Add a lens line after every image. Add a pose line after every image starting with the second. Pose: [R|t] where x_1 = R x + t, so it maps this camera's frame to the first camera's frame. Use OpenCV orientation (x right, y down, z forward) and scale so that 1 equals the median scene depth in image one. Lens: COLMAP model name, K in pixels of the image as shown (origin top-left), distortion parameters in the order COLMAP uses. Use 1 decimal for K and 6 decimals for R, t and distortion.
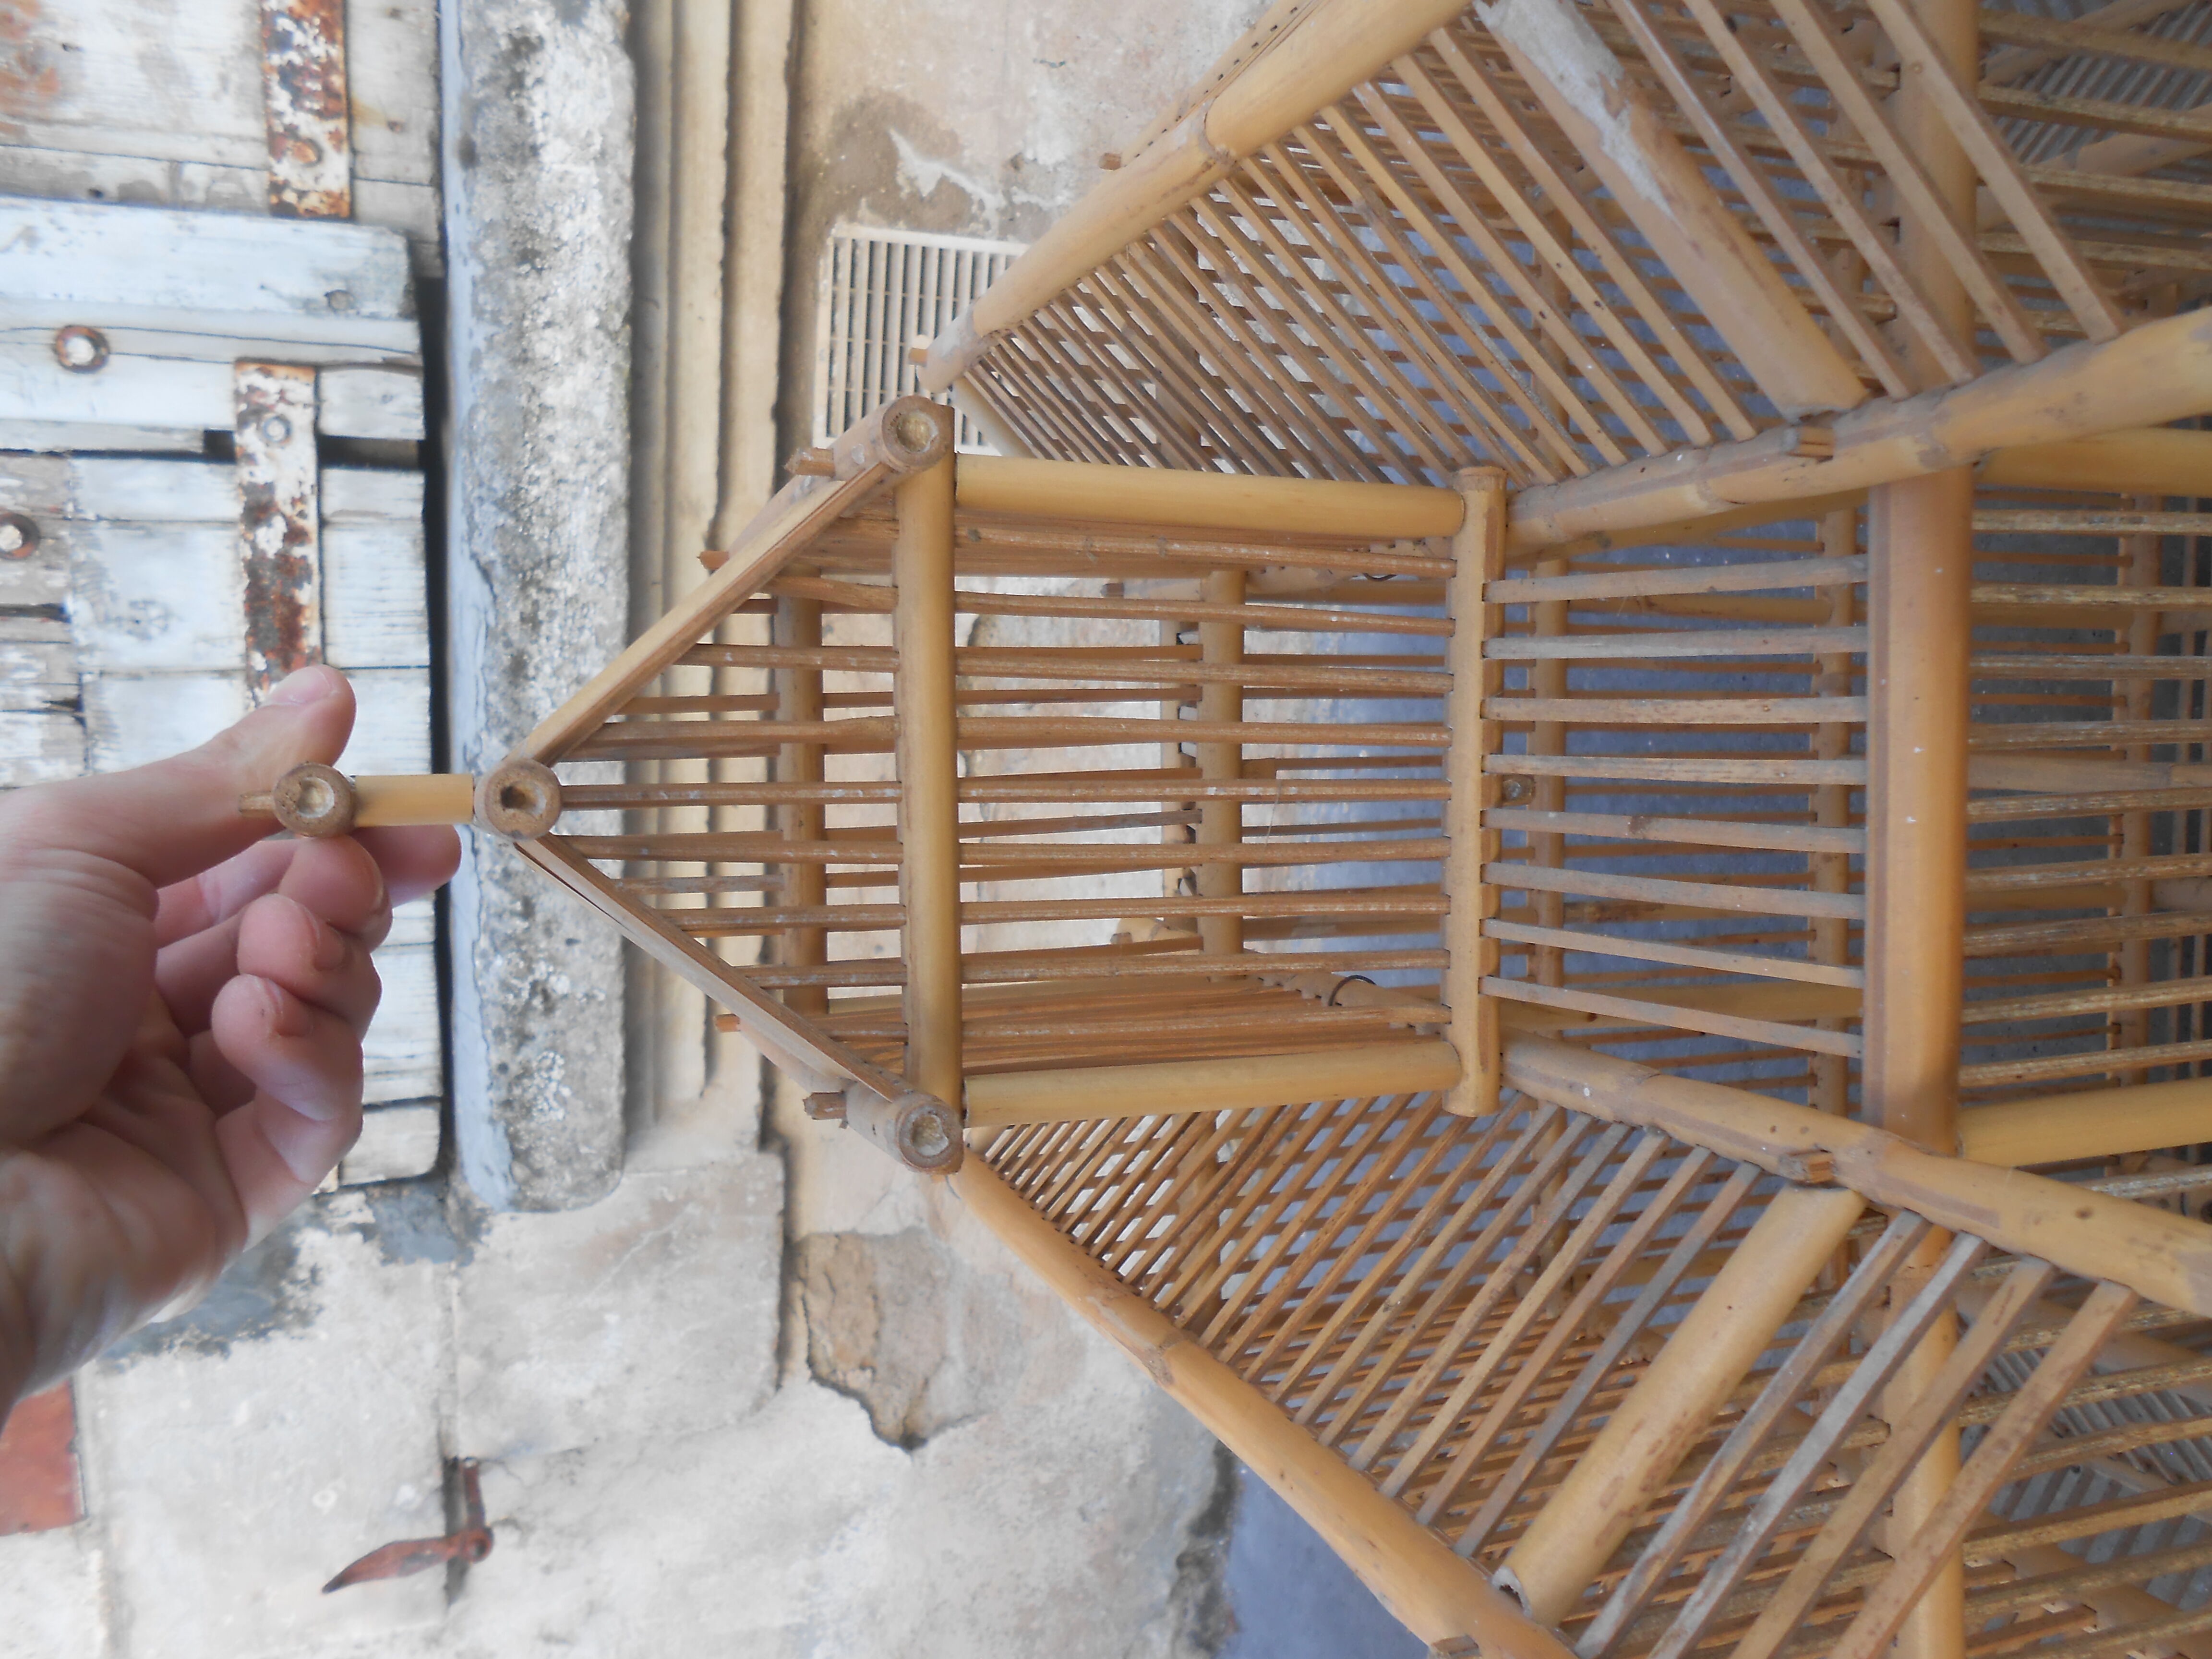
lens RADIAL K [[1743.6, 0, 1111.9], [0, 1743.6, 862.2], [0, 0, 1]] dist [-0.060050, 0.066522]
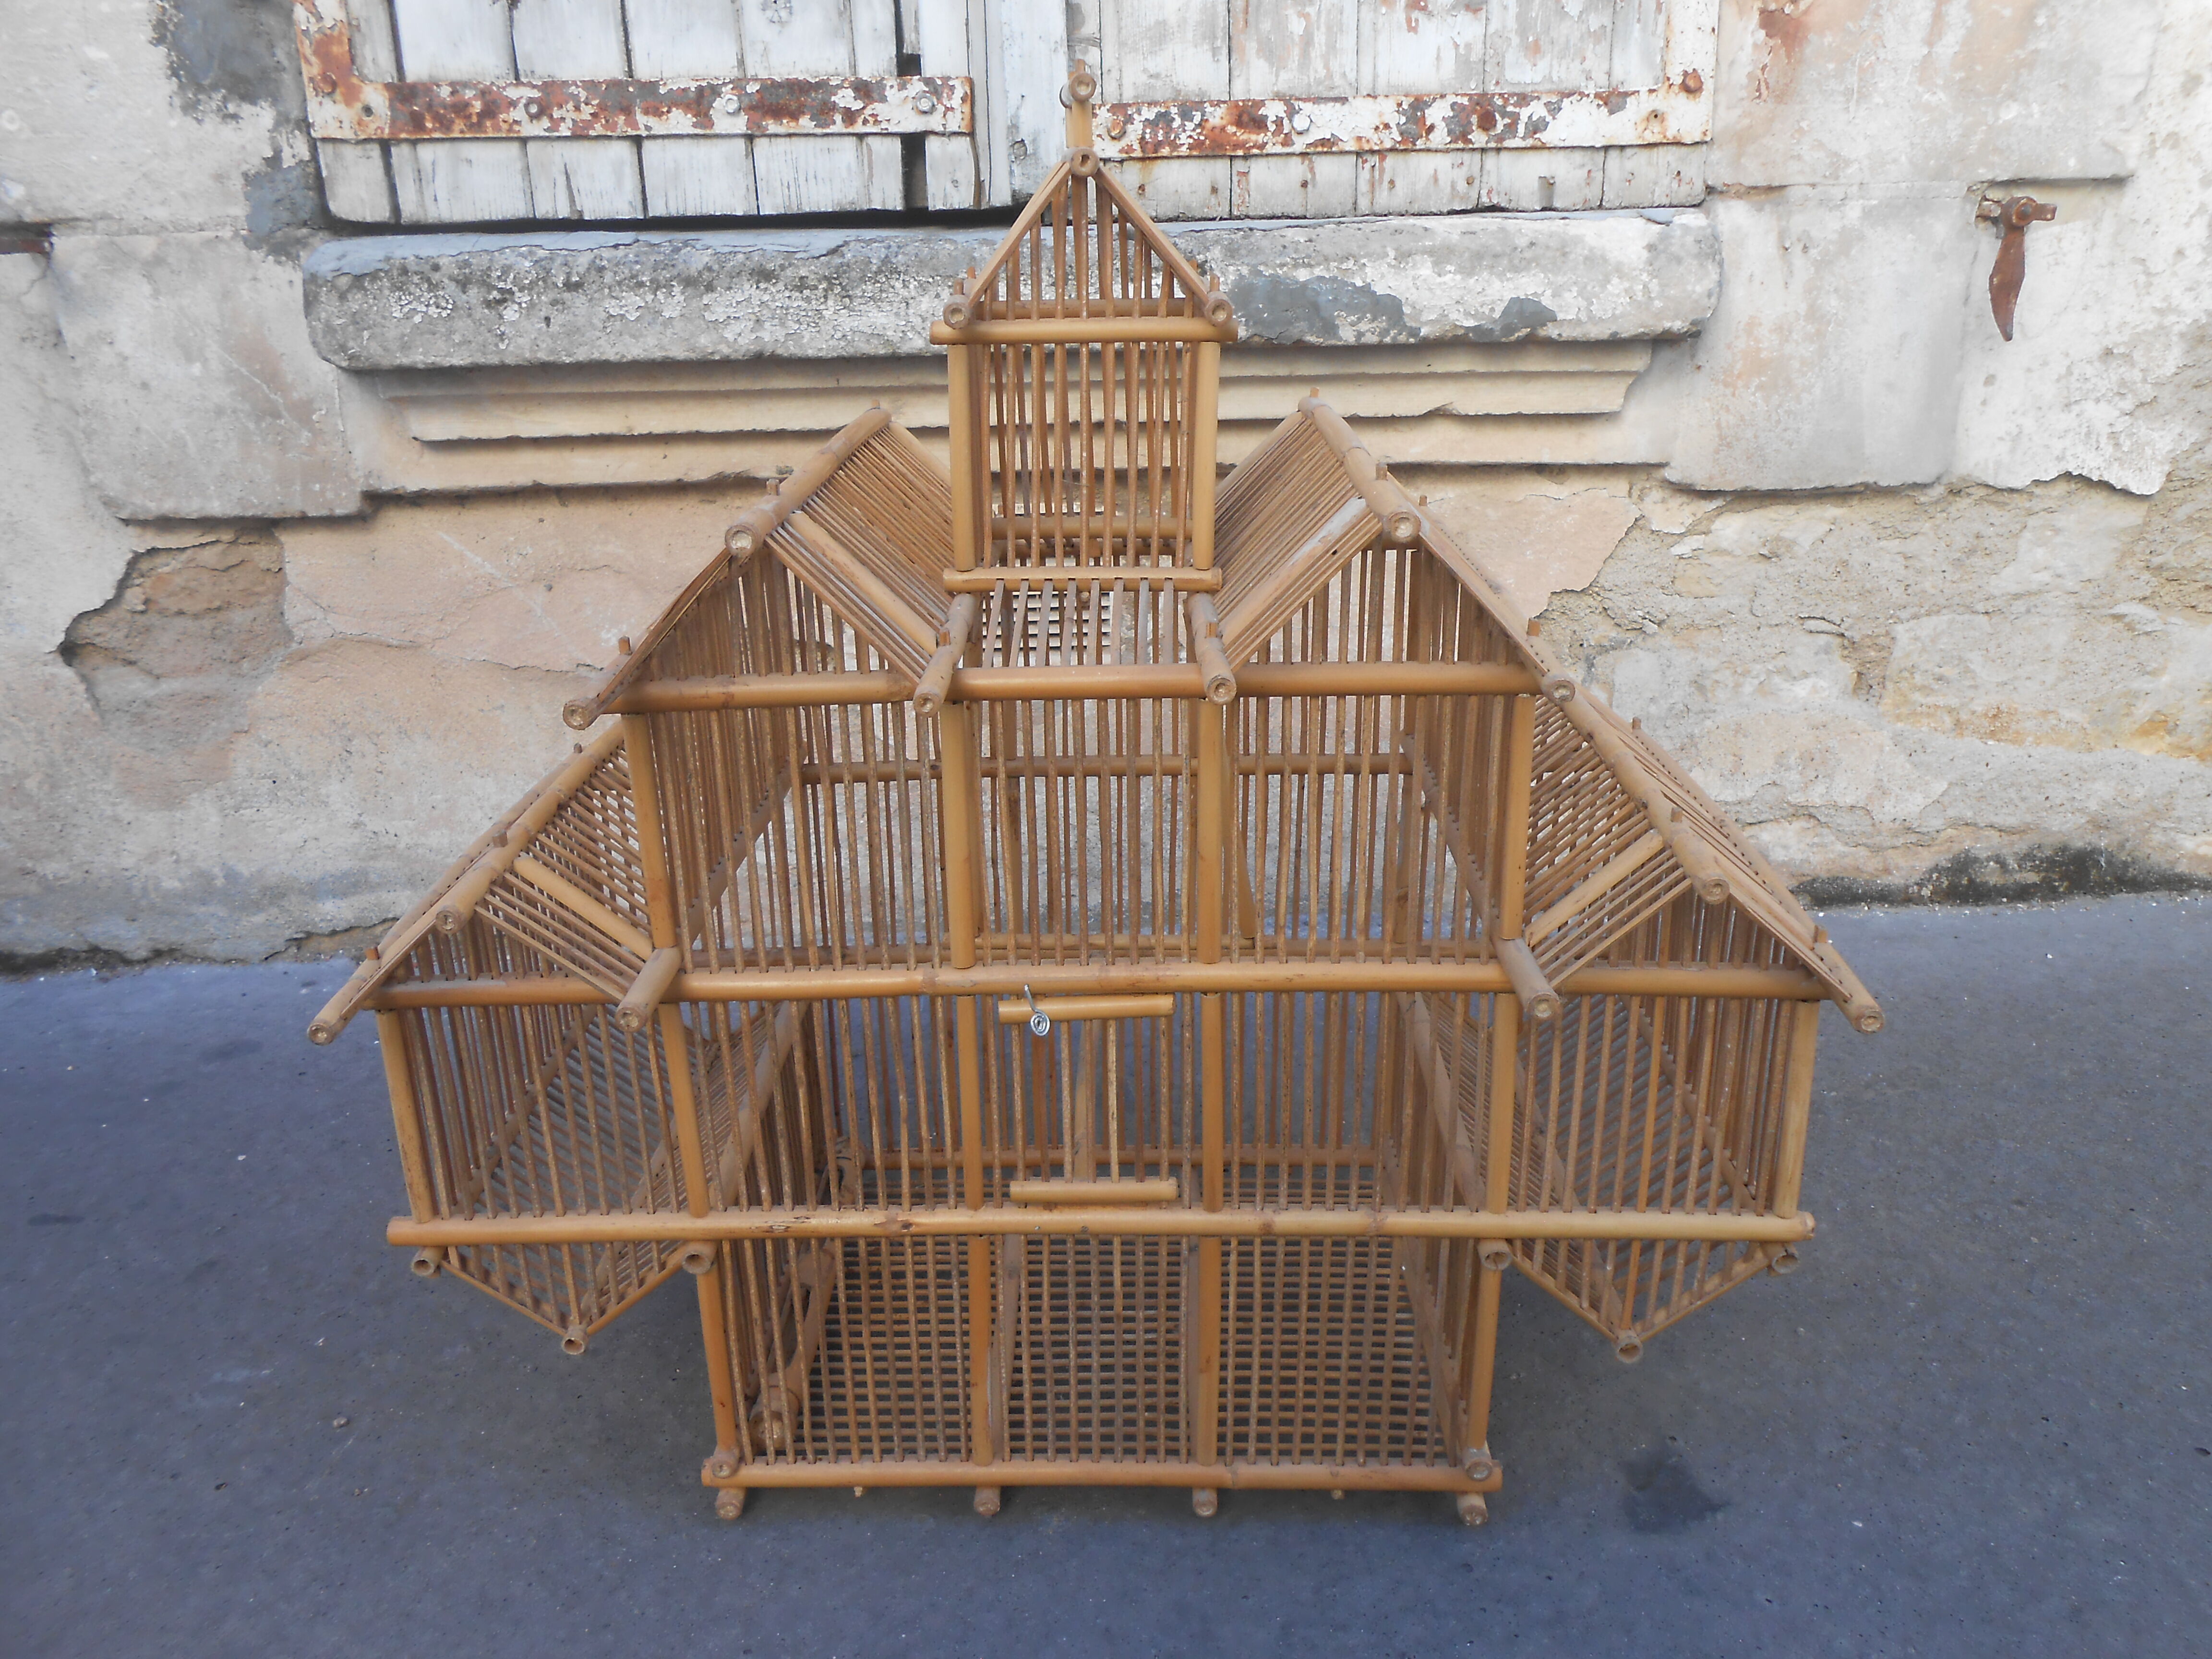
lens RADIAL K [[1773.4, 0, 1118.9], [0, 1773.4, 799.3], [0, 0, 1]] dist [-0.040302, 0.060632]
pose [[0.110717, 0.989627, -0.091548, 0.204888], [-0.950568, 0.078557, -0.300415, 0.067062], [-0.290107, 0.120284, 0.949405, -0.308754]]
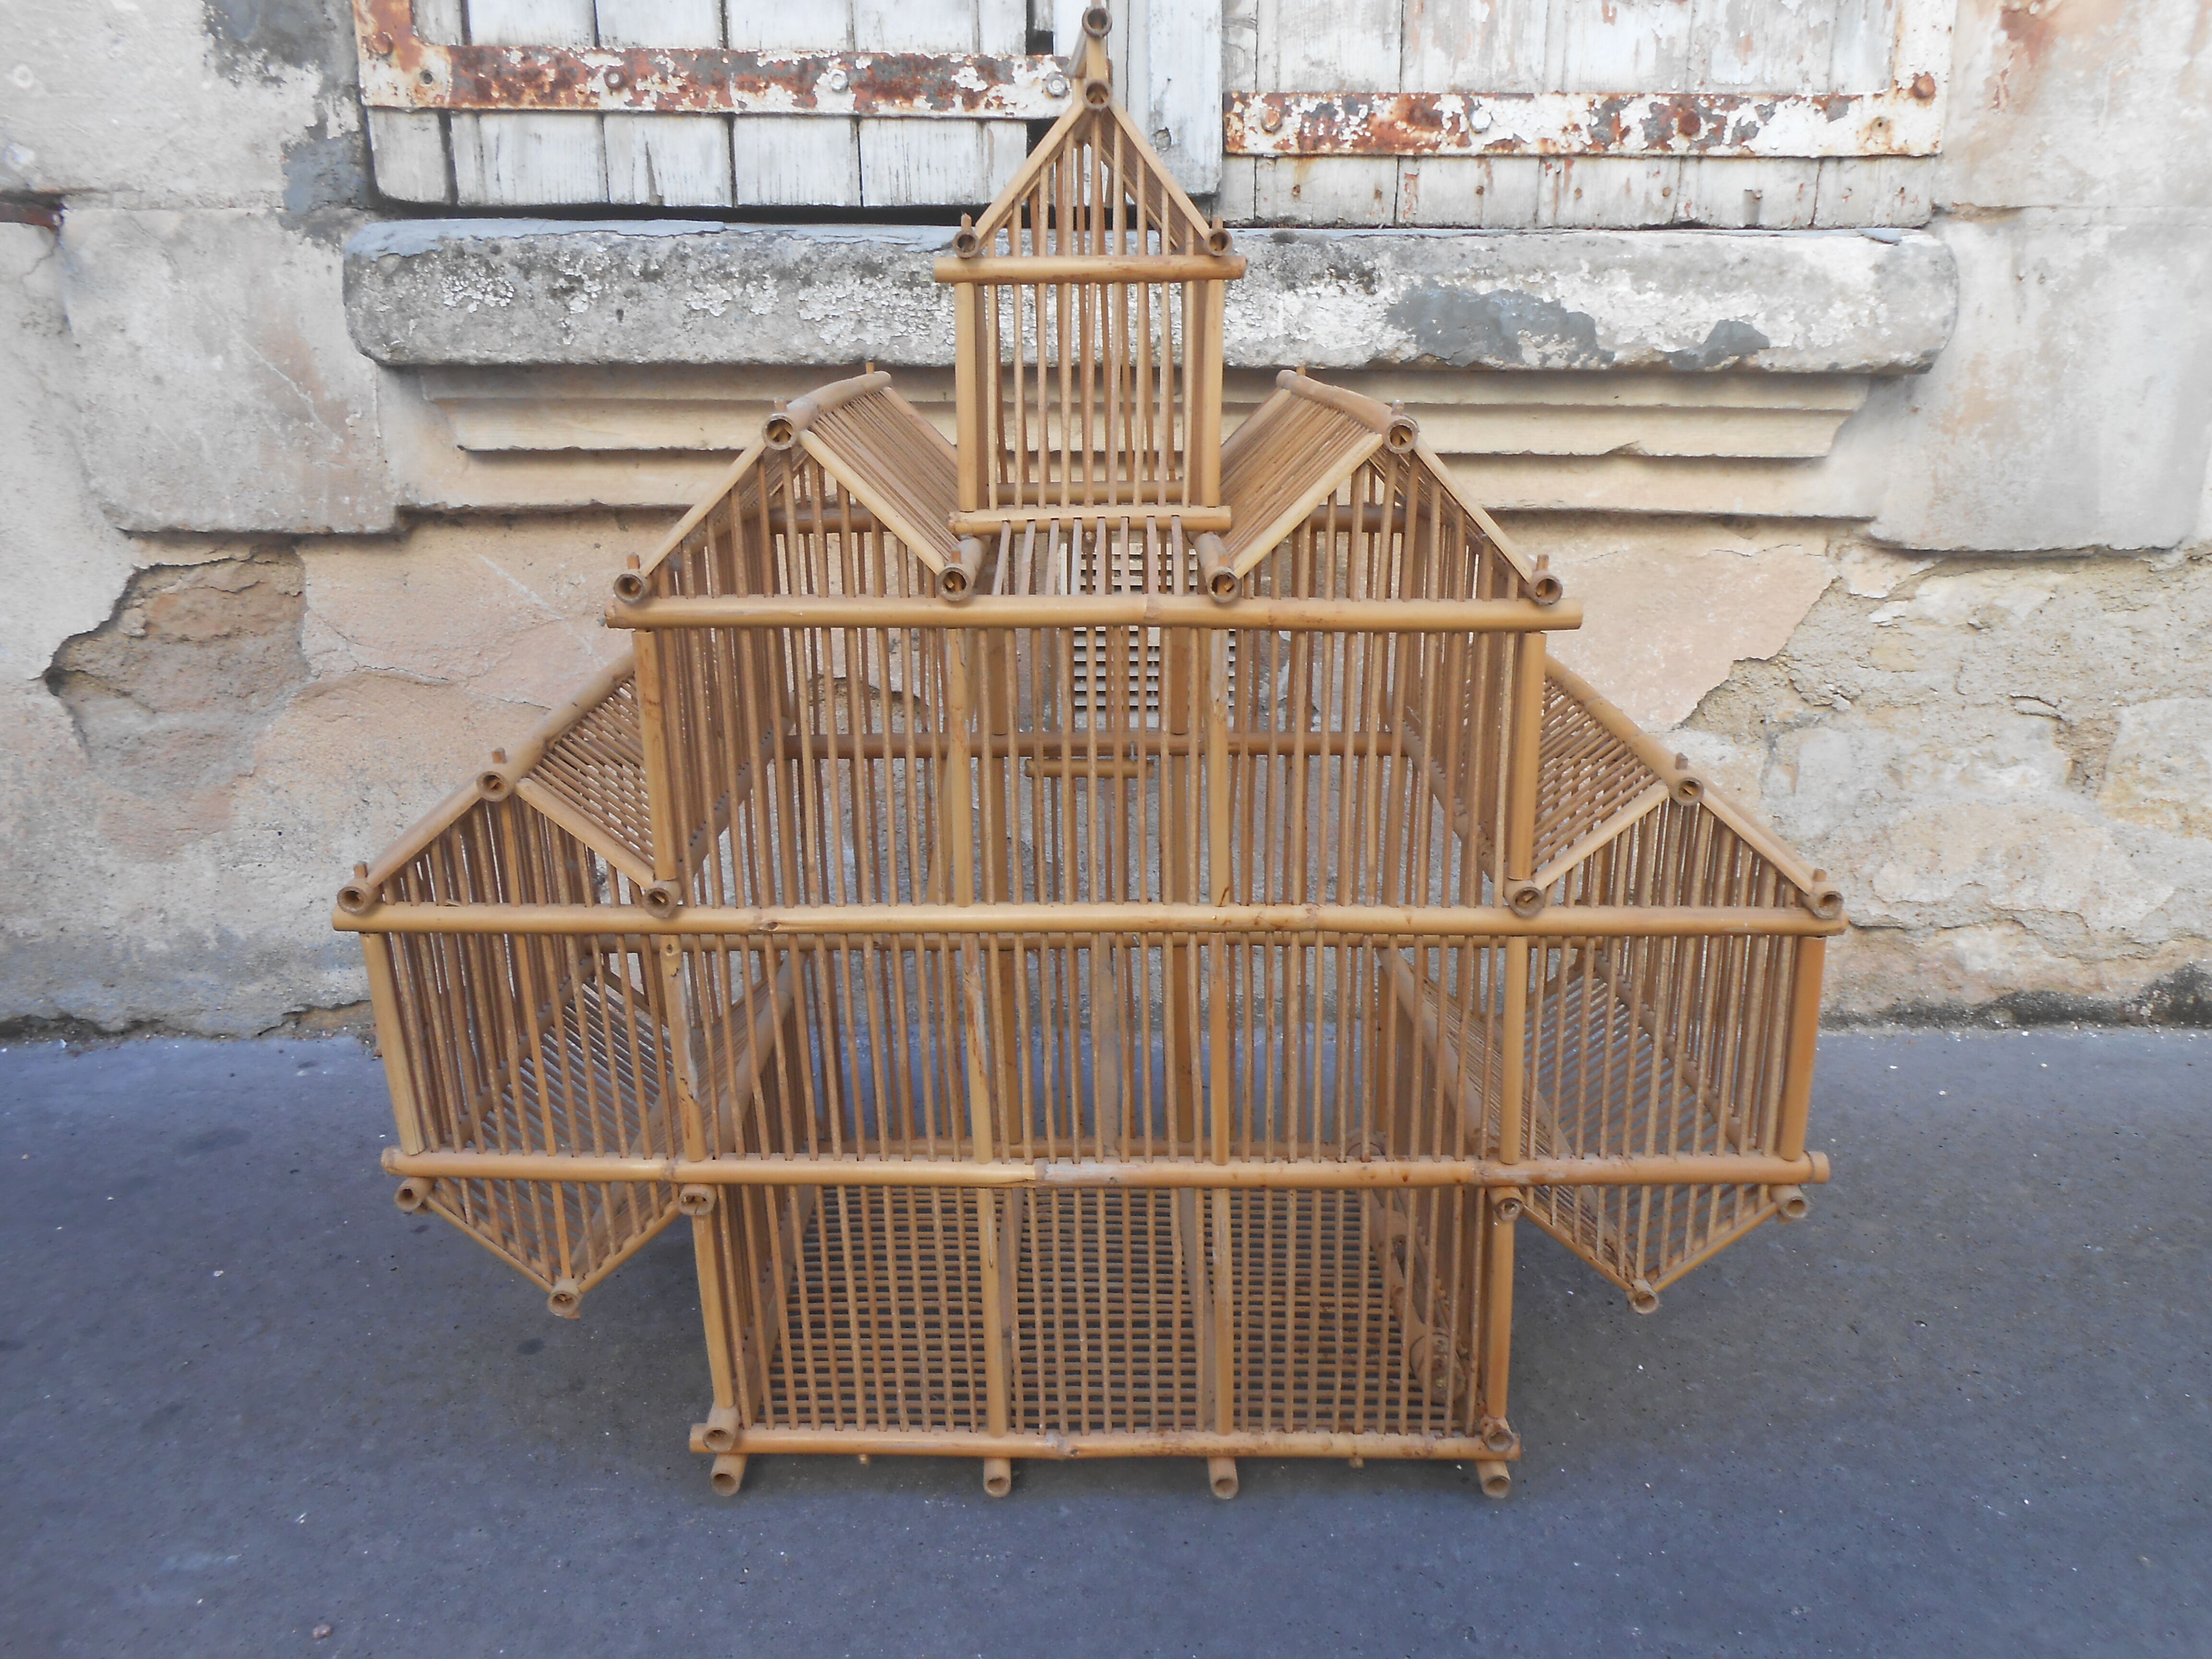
lens RADIAL K [[1737.7, 0, 1105.7], [0, 1737.7, 795.0], [0, 0, 1]] dist [-0.045889, 0.065408]
pose [[0.082848, 0.986092, -0.144082, 0.182158], [-0.951919, 0.035517, -0.304284, 0.102396], [-0.294934, 0.162364, 0.941622, -0.078593]]
